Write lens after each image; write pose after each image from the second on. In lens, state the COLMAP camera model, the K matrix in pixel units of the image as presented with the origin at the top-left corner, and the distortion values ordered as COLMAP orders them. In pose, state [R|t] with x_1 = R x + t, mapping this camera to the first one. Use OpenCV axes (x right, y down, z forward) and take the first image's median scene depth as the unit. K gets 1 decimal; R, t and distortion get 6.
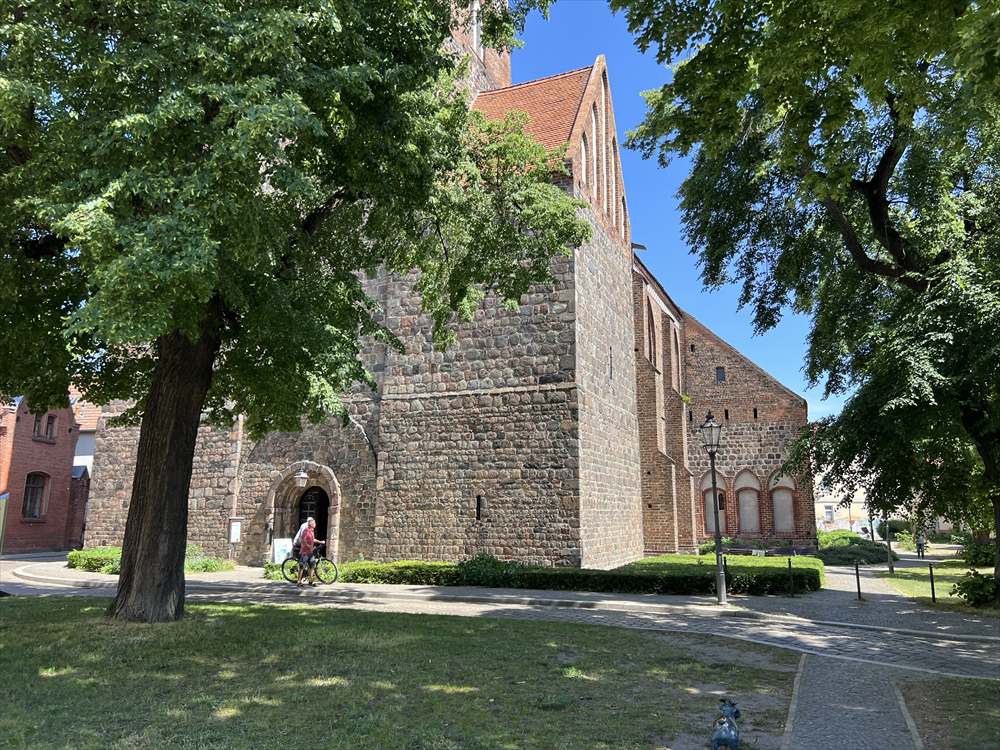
lens RADIAL K [[757.7, 0, 500.0], [0, 757.7, 375.0], [0, 0, 1]] dist [0.091687, -0.183911]
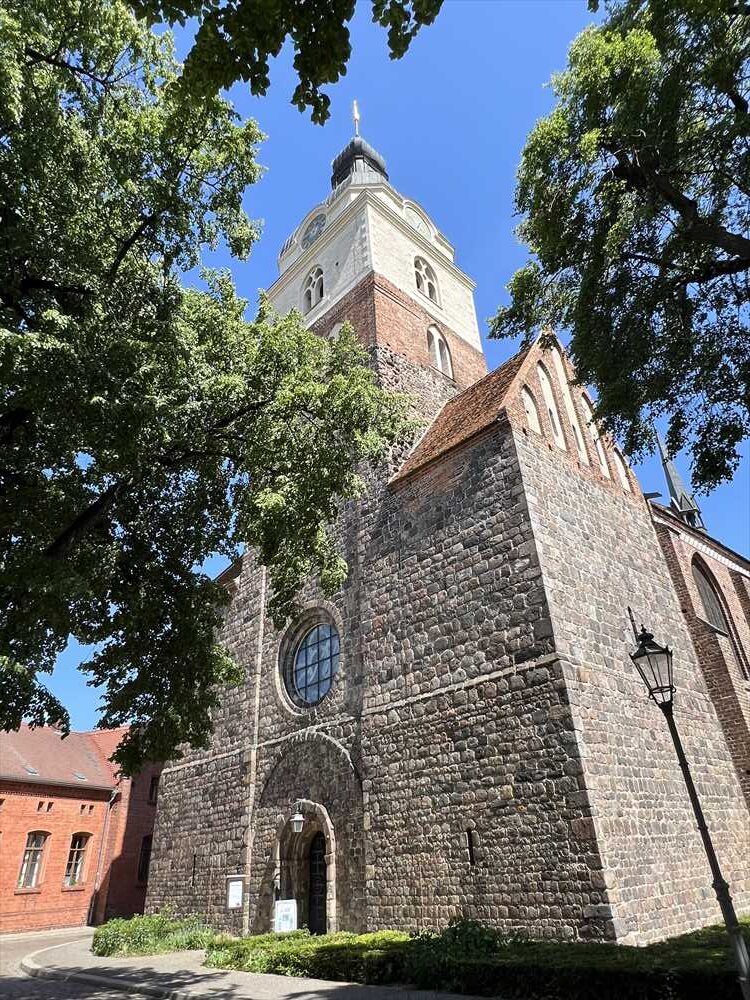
lens RADIAL K [[620.9, 0, 375.0], [0, 620.9, 500.0], [0, 0, 1]] dist [-0.009329, -0.003397]
pose [[0.901381, -0.263793, -0.343403, 0.180155], [0.134750, 0.924528, -0.356498, 0.062256], [0.411527, 0.275066, 0.868898, 0.329887]]
